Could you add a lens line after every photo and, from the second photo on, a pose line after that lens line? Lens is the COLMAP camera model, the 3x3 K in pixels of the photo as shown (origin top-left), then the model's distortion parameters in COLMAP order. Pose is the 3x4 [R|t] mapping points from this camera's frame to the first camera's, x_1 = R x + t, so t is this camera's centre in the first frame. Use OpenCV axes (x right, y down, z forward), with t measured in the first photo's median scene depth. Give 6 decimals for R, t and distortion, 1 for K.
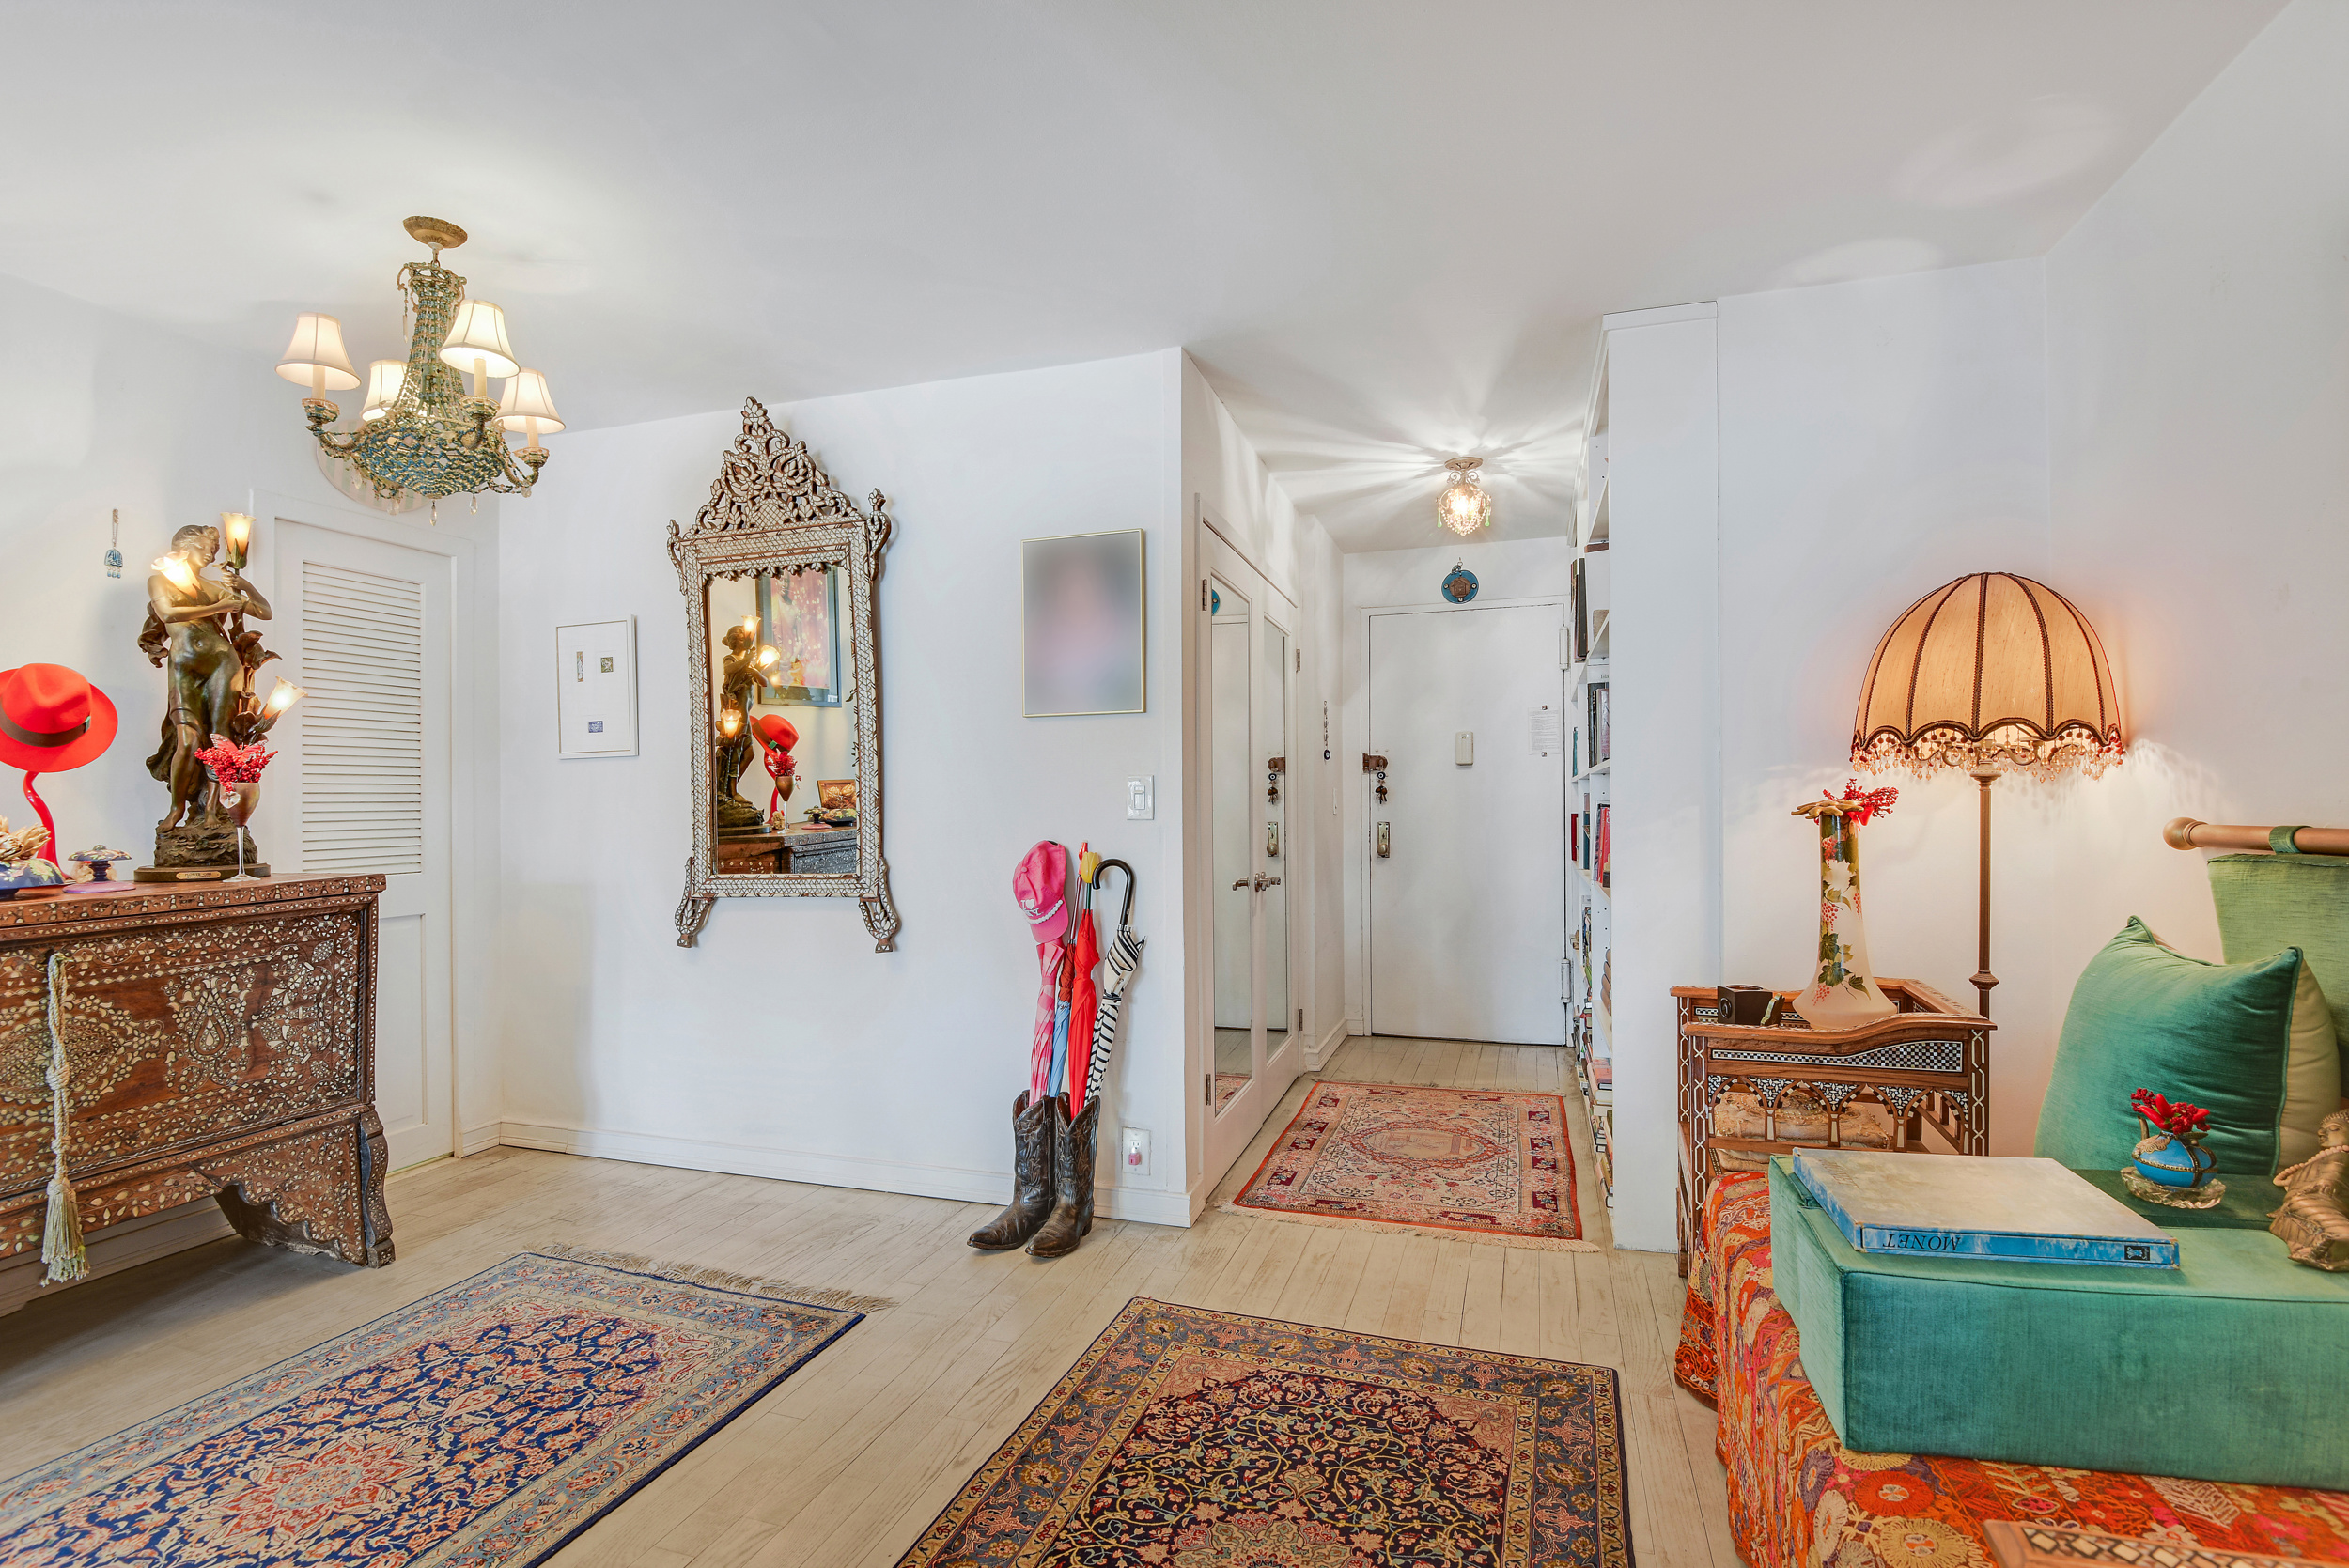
lens RADIAL K [[1077.1, 0, 1207.9], [0, 1077.1, 813.4], [0, 0, 1]] dist [-0.032777, -0.006426]
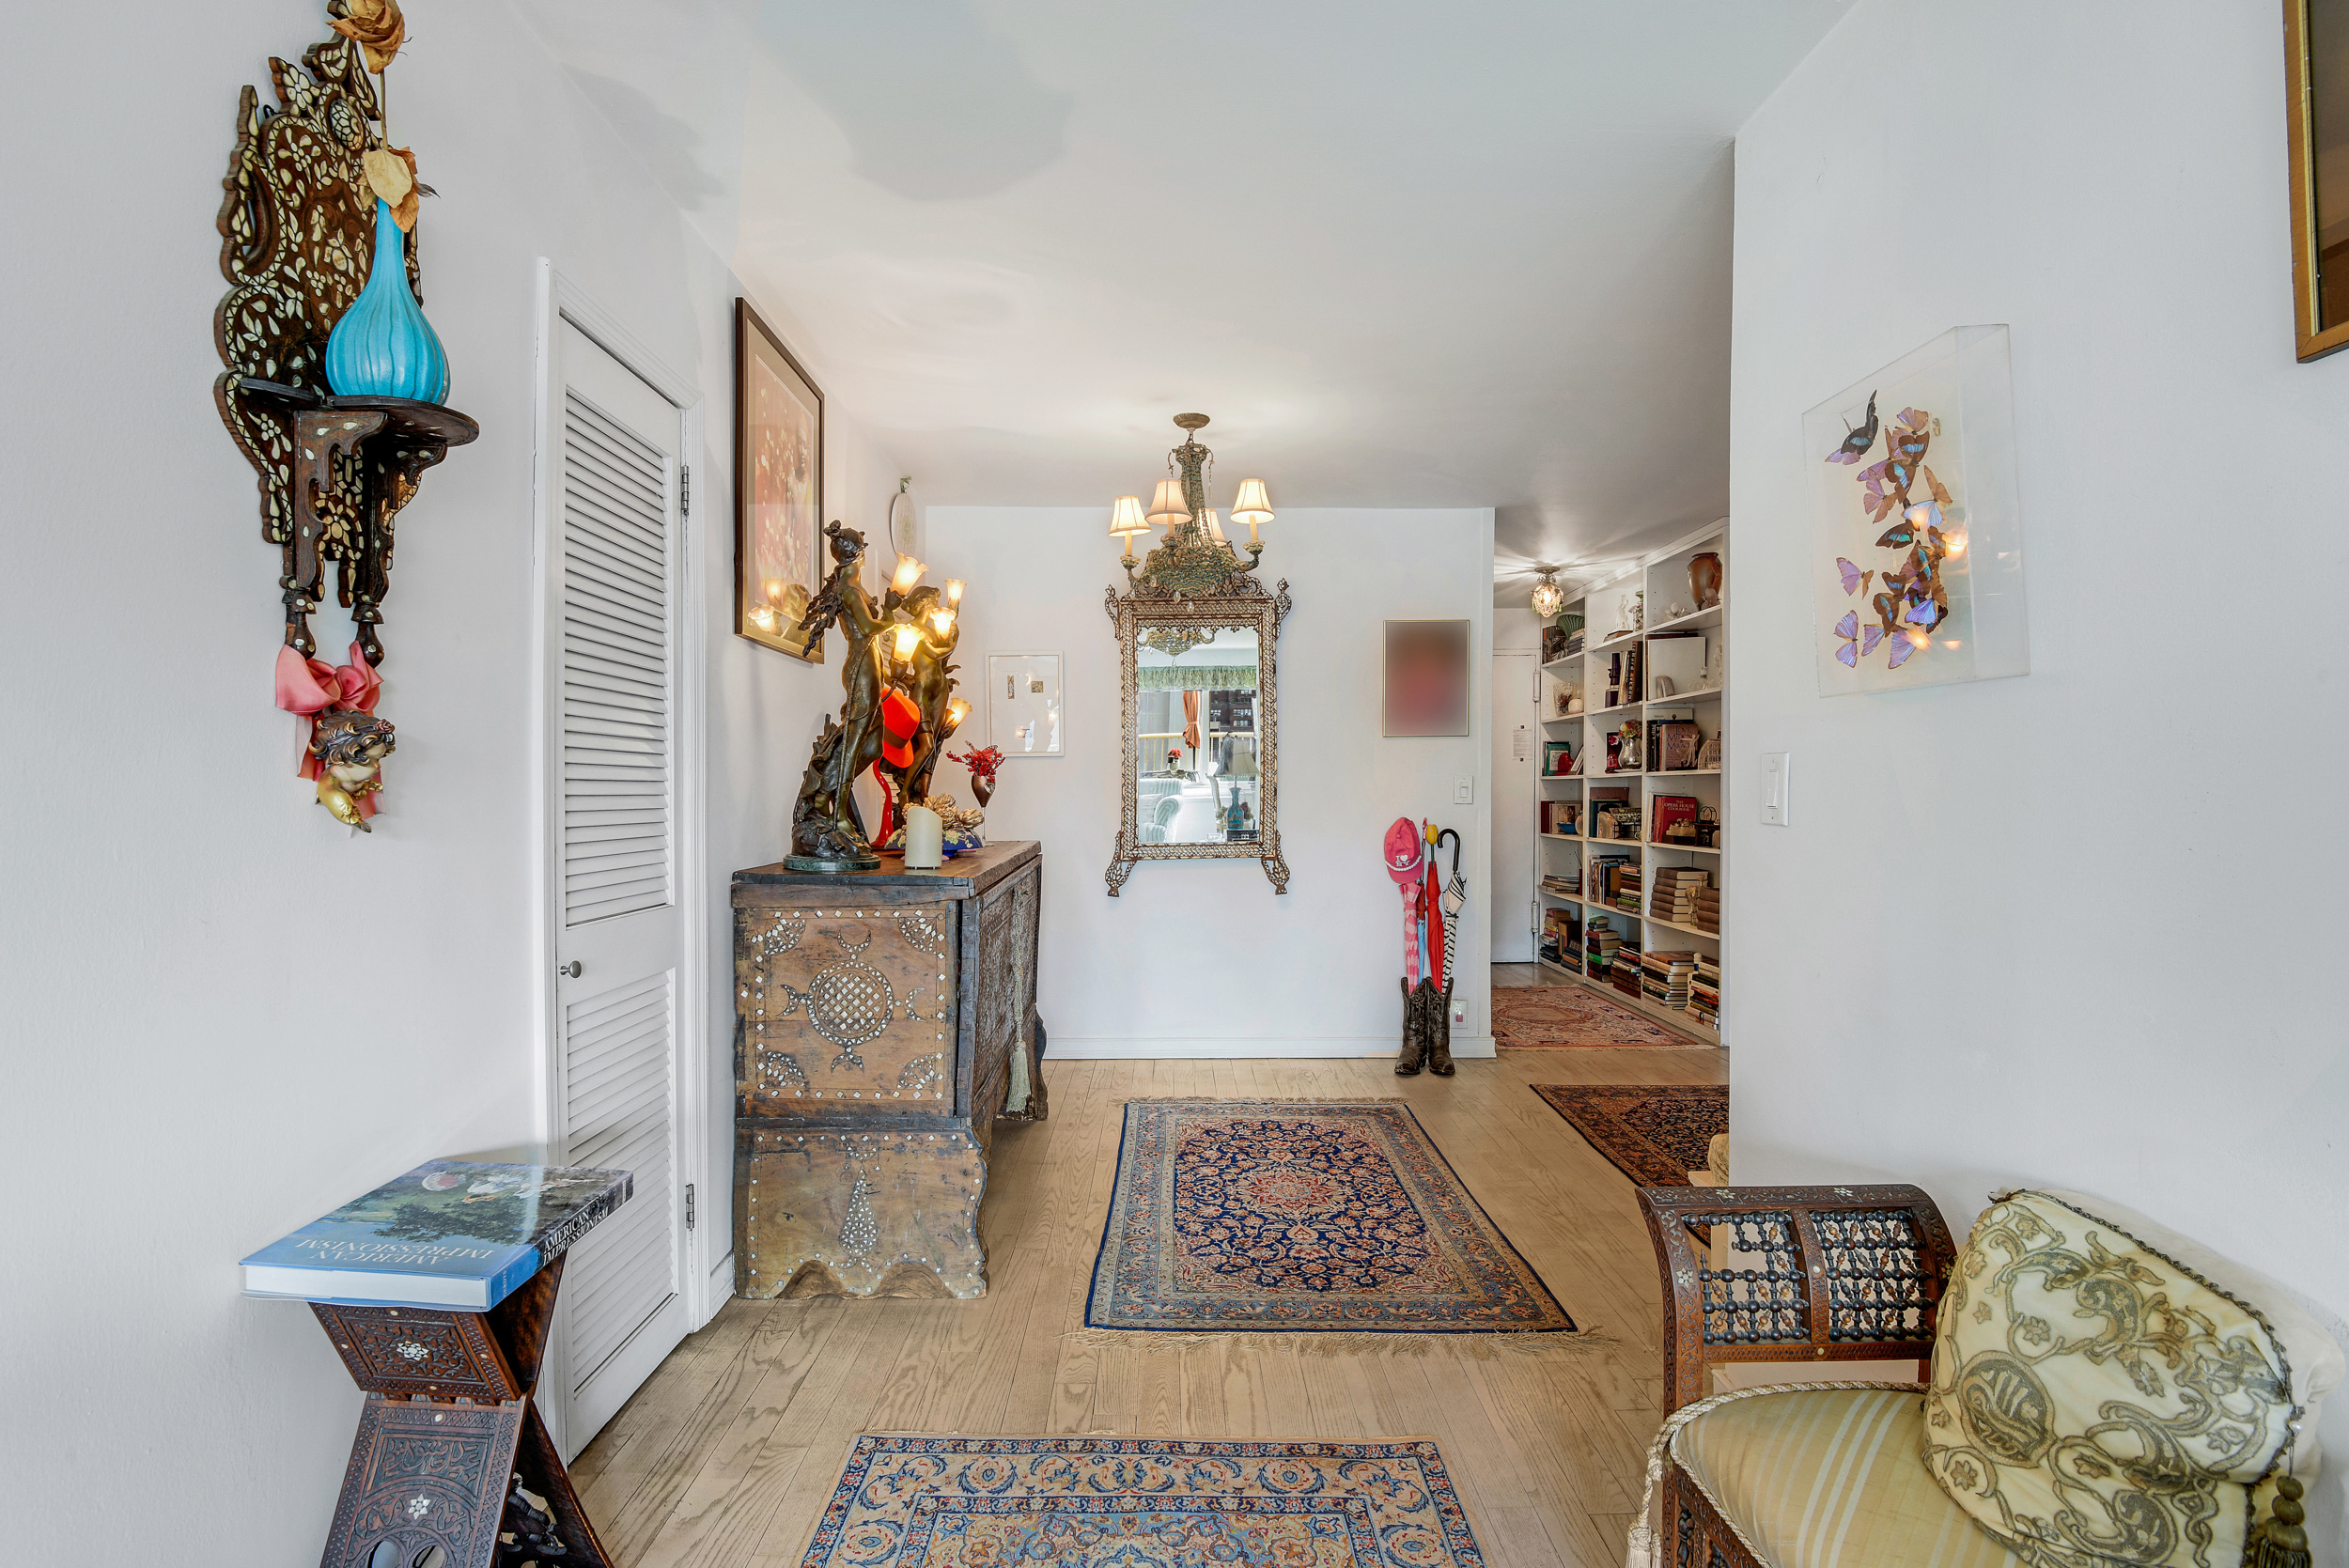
lens RADIAL K [[1077.1, 0, 1163.4], [0, 1077.1, 809.3], [0, 0, 1]] dist [-0.032777, -0.006426]
pose [[0.958119, -0.001250, 0.286368, -1.001065], [-0.000232, 0.999987, 0.005139, 0.006680], [-0.286370, -0.004990, 0.958106, -0.412600]]
